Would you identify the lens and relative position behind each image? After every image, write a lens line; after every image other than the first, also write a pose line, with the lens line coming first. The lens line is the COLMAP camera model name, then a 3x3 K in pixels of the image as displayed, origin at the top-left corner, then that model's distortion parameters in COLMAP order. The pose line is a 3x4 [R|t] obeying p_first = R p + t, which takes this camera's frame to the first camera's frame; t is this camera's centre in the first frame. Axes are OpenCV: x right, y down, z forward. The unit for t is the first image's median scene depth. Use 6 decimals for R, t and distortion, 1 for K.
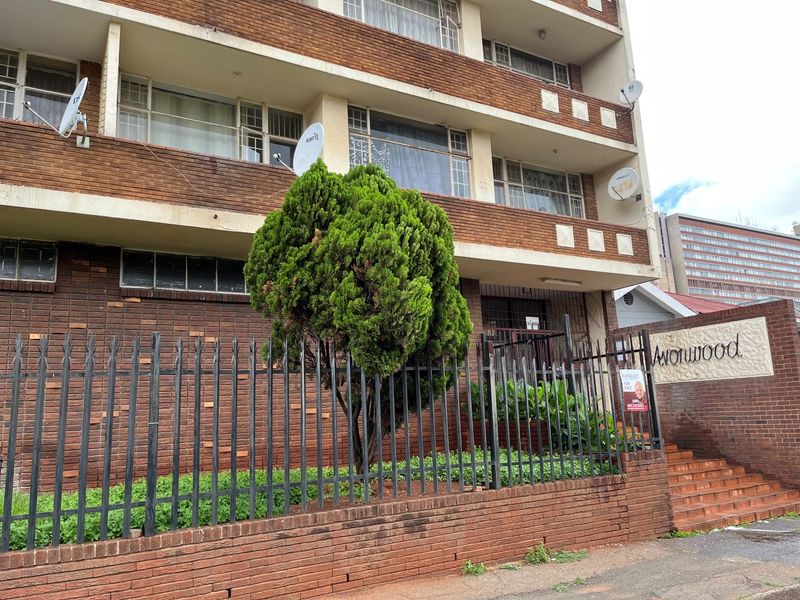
lens RADIAL K [[601.7, 0, 400.0], [0, 601.7, 300.0], [0, 0, 1]] dist [0.069069, -0.094099]
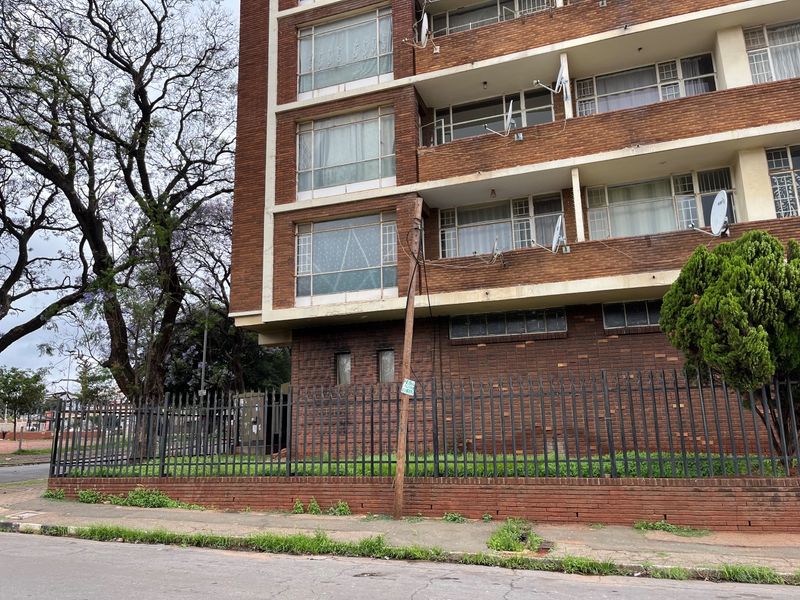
lens RADIAL K [[599.8, 0, 395.3], [0, 599.8, 298.8], [0, 0, 1]] dist [0.072694, -0.100082]
pose [[0.647252, -0.129299, -0.751230, 0.378521], [0.136160, 0.989270, -0.052955, -0.093739], [0.750017, -0.068012, 0.657913, -0.424737]]
